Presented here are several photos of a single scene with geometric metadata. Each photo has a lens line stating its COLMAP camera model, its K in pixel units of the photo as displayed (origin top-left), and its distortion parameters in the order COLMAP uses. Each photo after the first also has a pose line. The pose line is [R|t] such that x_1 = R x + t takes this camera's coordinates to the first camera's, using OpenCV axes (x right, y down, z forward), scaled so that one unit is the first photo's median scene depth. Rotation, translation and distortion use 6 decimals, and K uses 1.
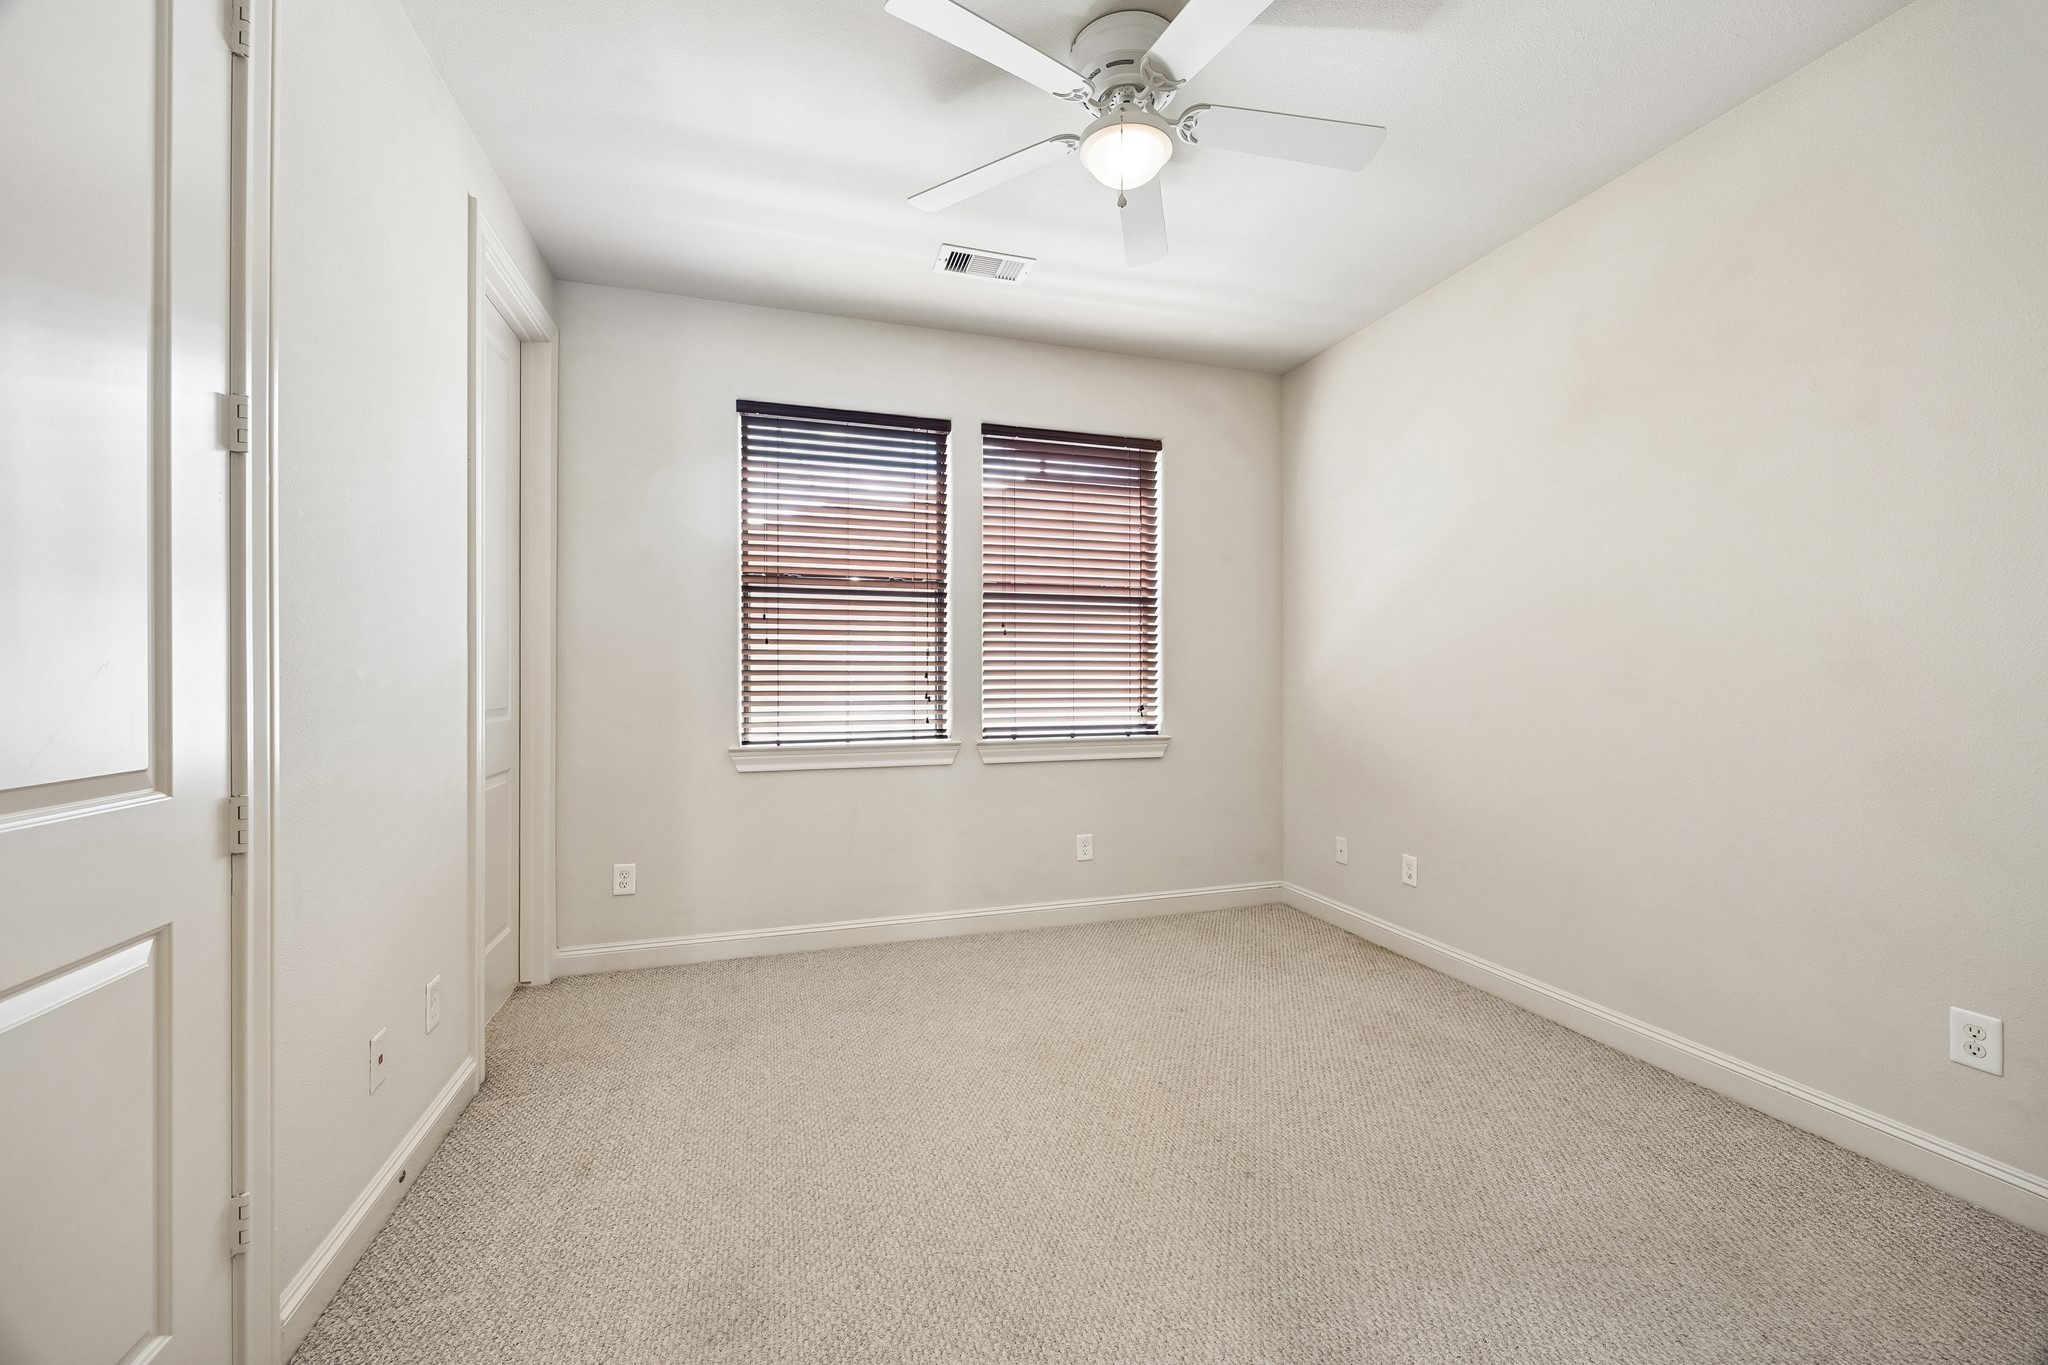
lens RADIAL K [[795.6, 0, 1006.2], [0, 795.6, 677.7], [0, 0, 1]] dist [-0.002263, 0.000081]
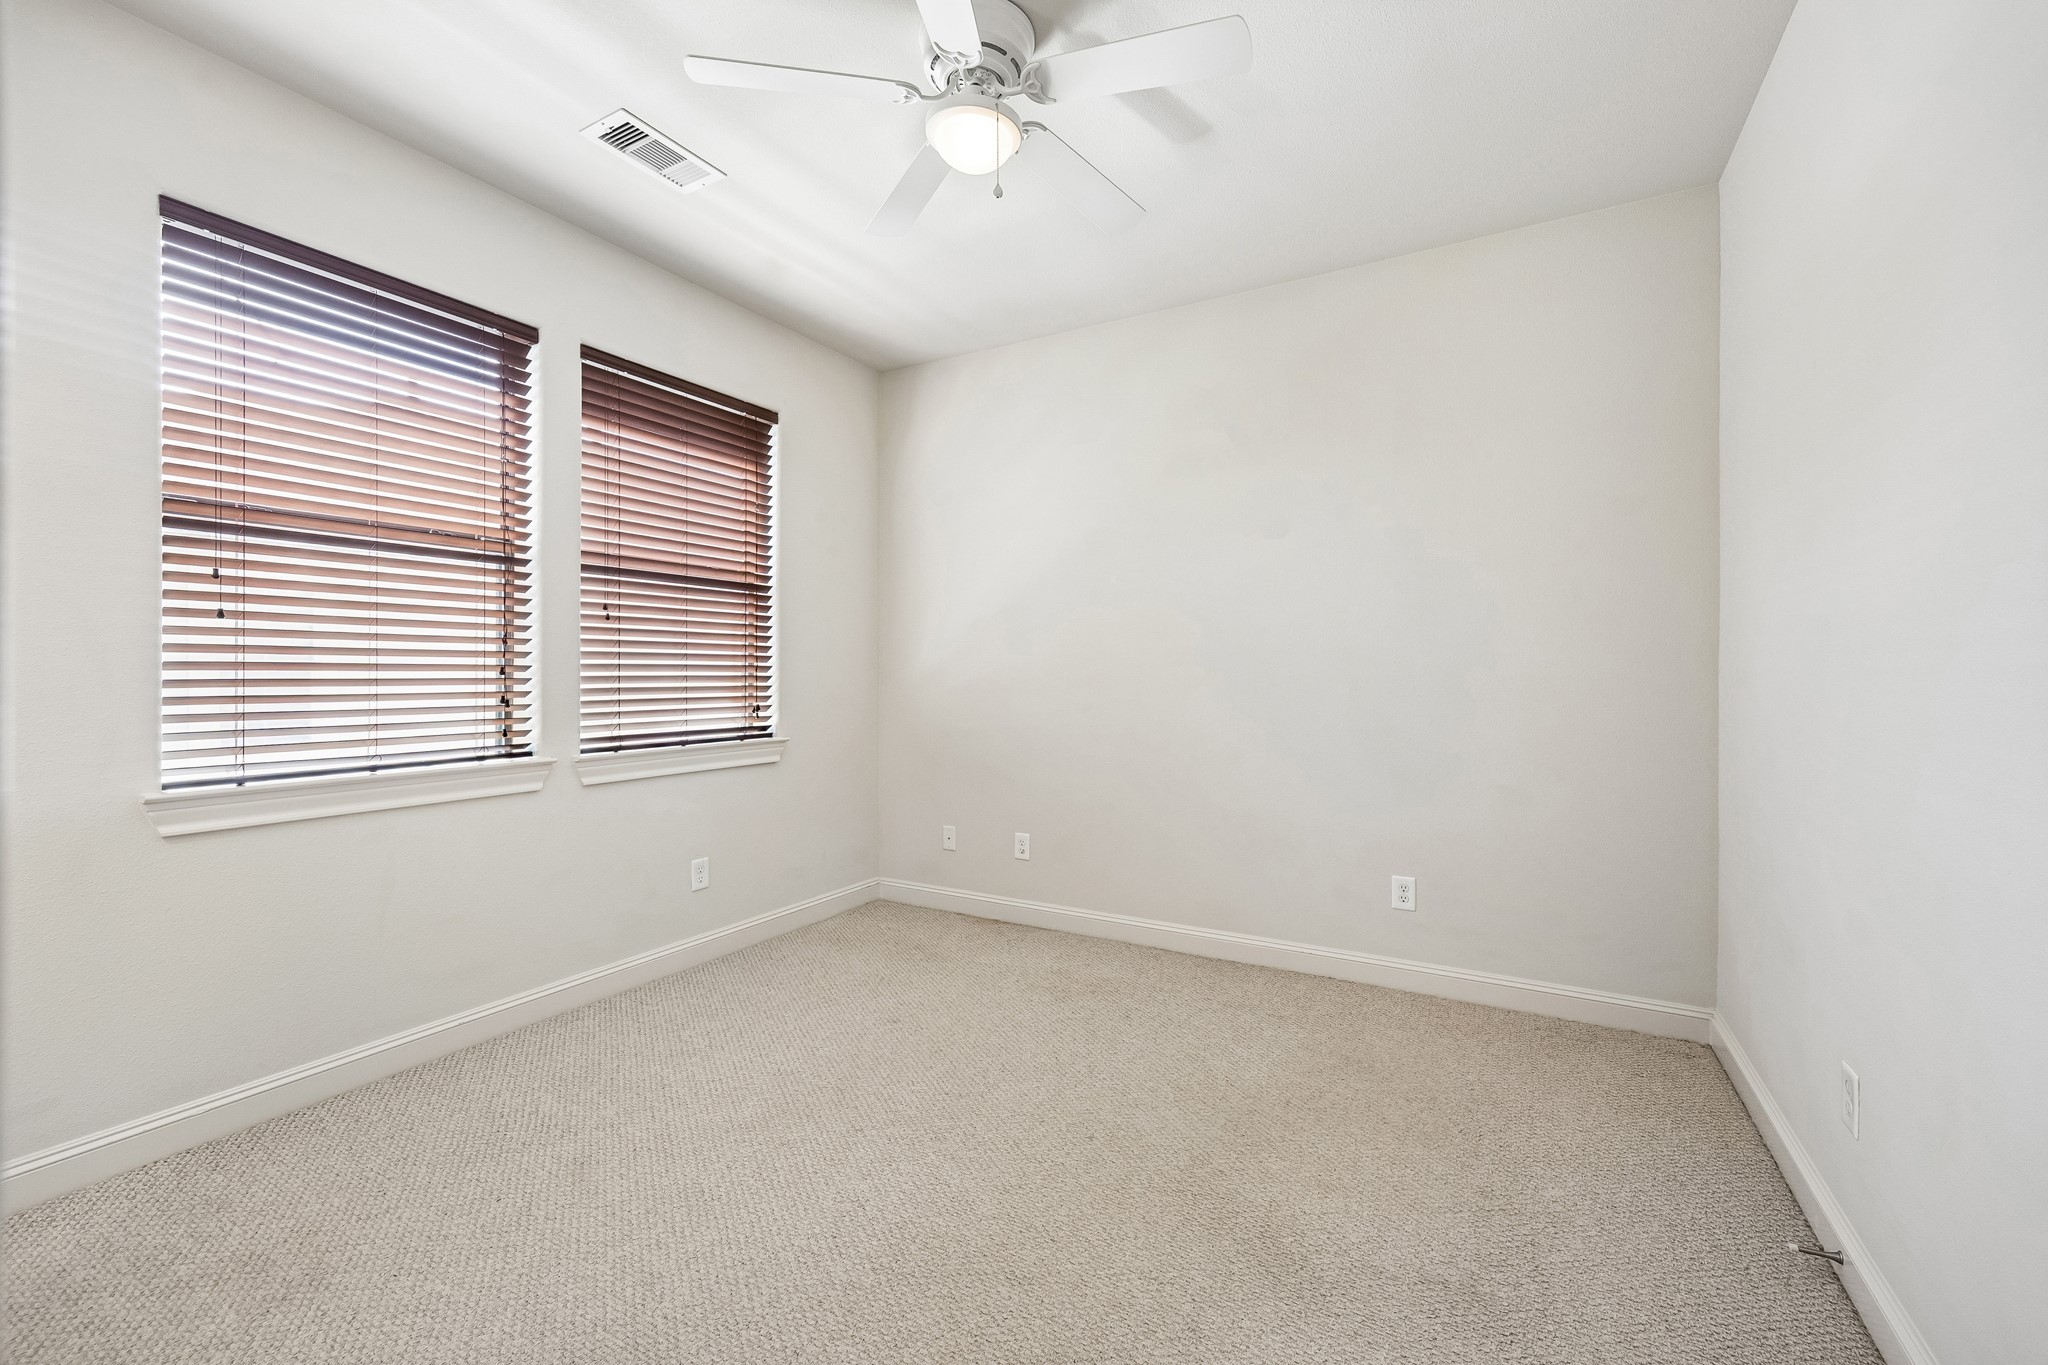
lens RADIAL K [[842.2, 0, 1025.5], [0, 842.2, 670.9], [0, 0, 1]] dist [-0.000657, 0.000579]
pose [[0.732085, 0.003816, 0.681203, -0.270019], [-0.003961, 0.999991, -0.001345, -0.003921], [-0.681202, -0.001714, 0.732094, 0.111050]]
